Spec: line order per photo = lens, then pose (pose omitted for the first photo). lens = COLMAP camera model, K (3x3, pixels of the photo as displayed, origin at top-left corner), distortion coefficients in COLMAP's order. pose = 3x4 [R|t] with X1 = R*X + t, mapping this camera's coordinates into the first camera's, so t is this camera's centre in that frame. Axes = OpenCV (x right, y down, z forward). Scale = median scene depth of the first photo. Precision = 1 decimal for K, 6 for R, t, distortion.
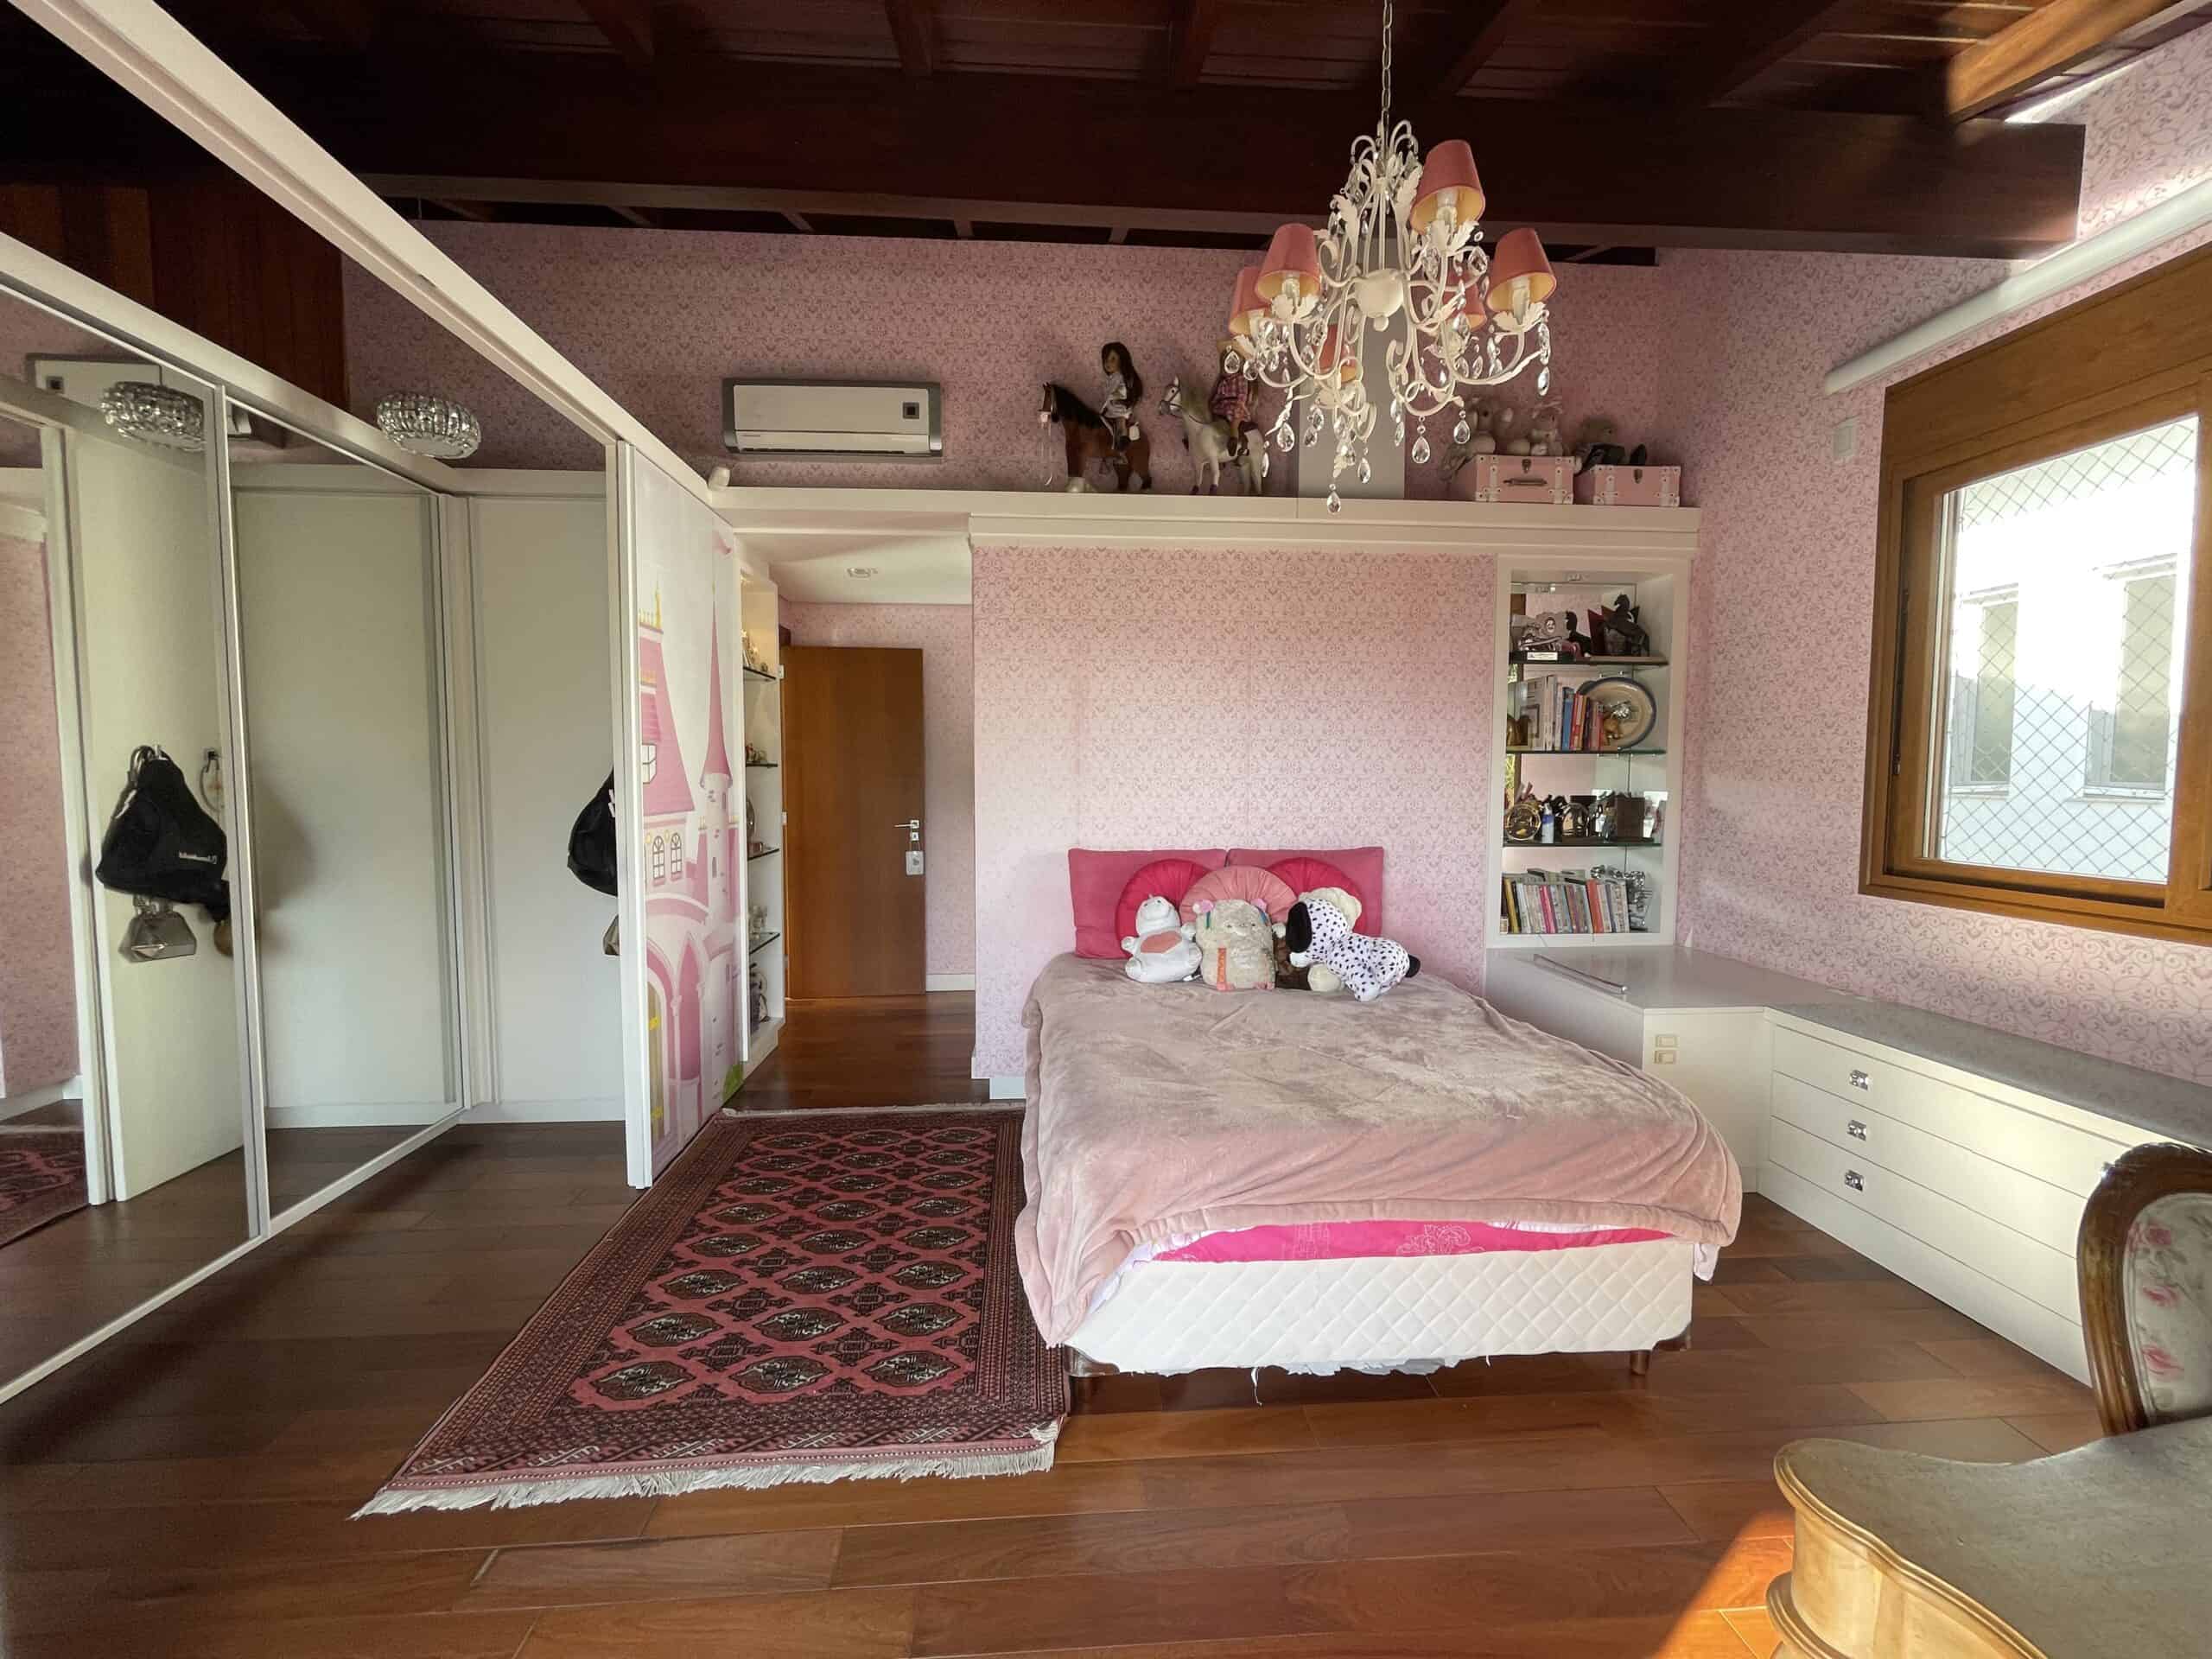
lens RADIAL K [[896.5, 0, 1097.2], [0, 896.5, 827.3], [0, 0, 1]] dist [-0.002041, 0.000405]
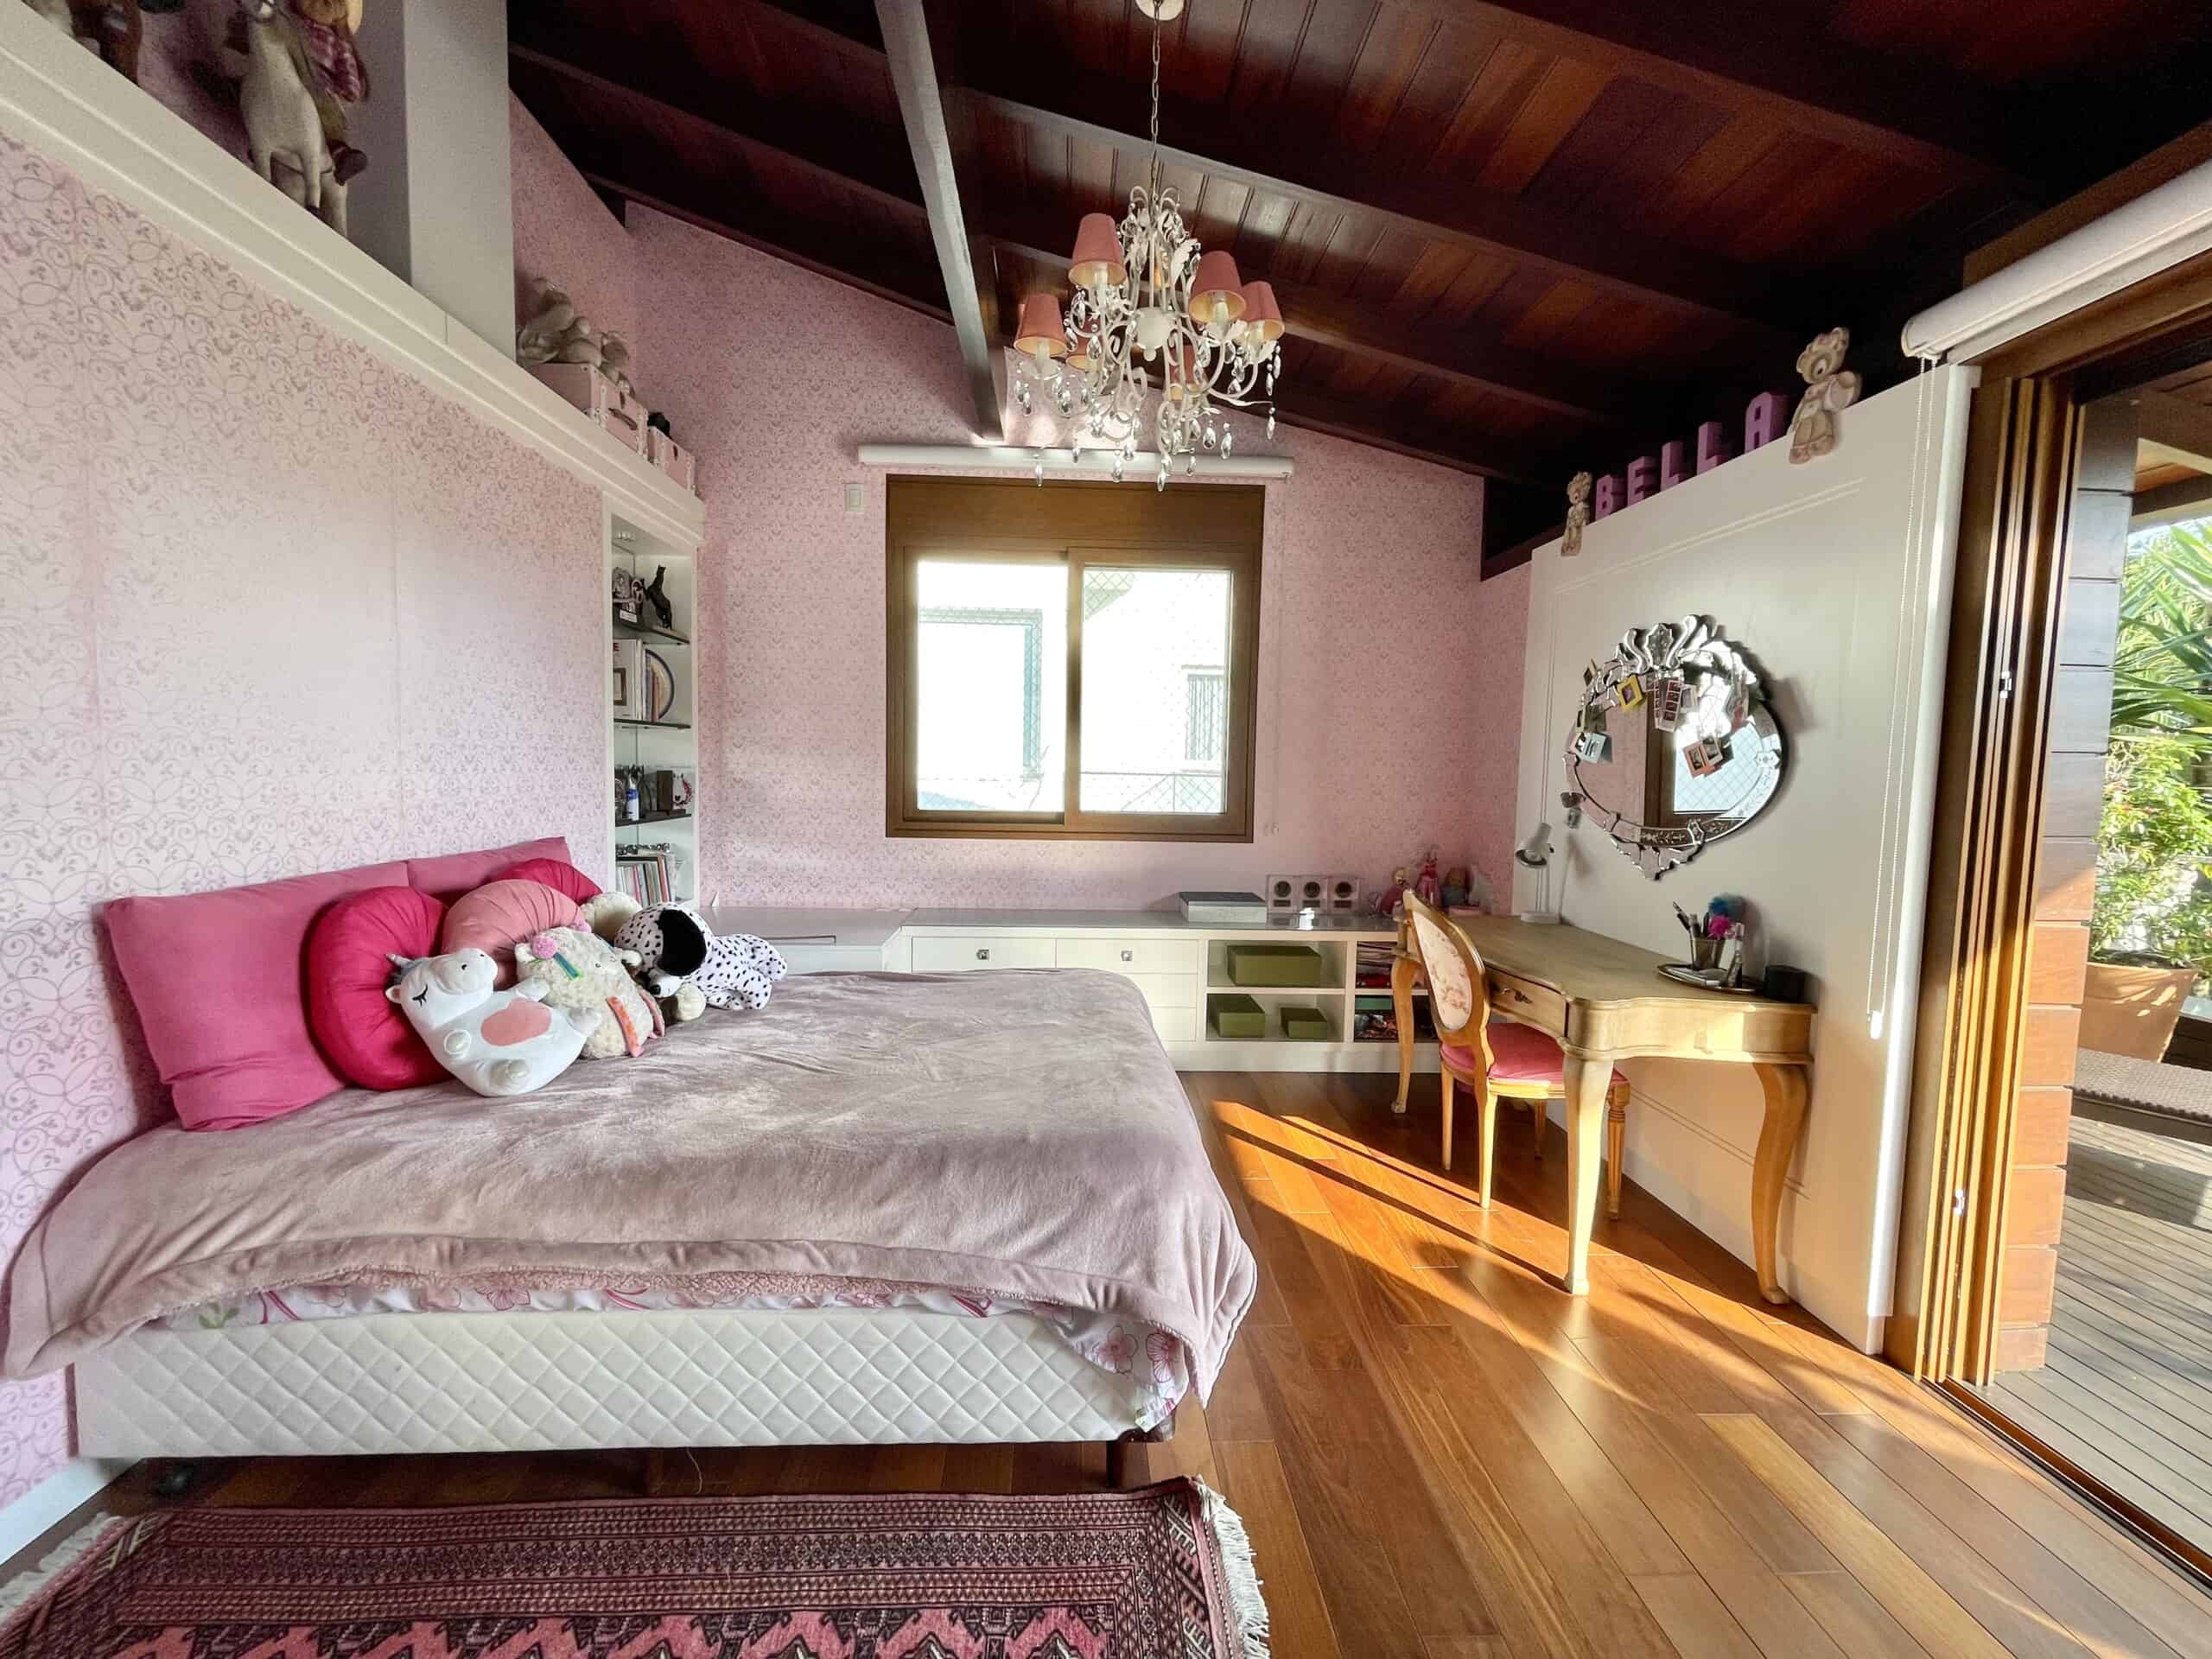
lens RADIAL K [[896.5, 0, 1094.5], [0, 896.5, 831.2], [0, 0, 1]] dist [-0.002041, 0.000405]
pose [[0.036562, -0.074765, 0.996531, -0.431421], [0.043951, 0.996353, 0.073140, -0.018880], [-0.998364, 0.041124, 0.039715, 0.516586]]
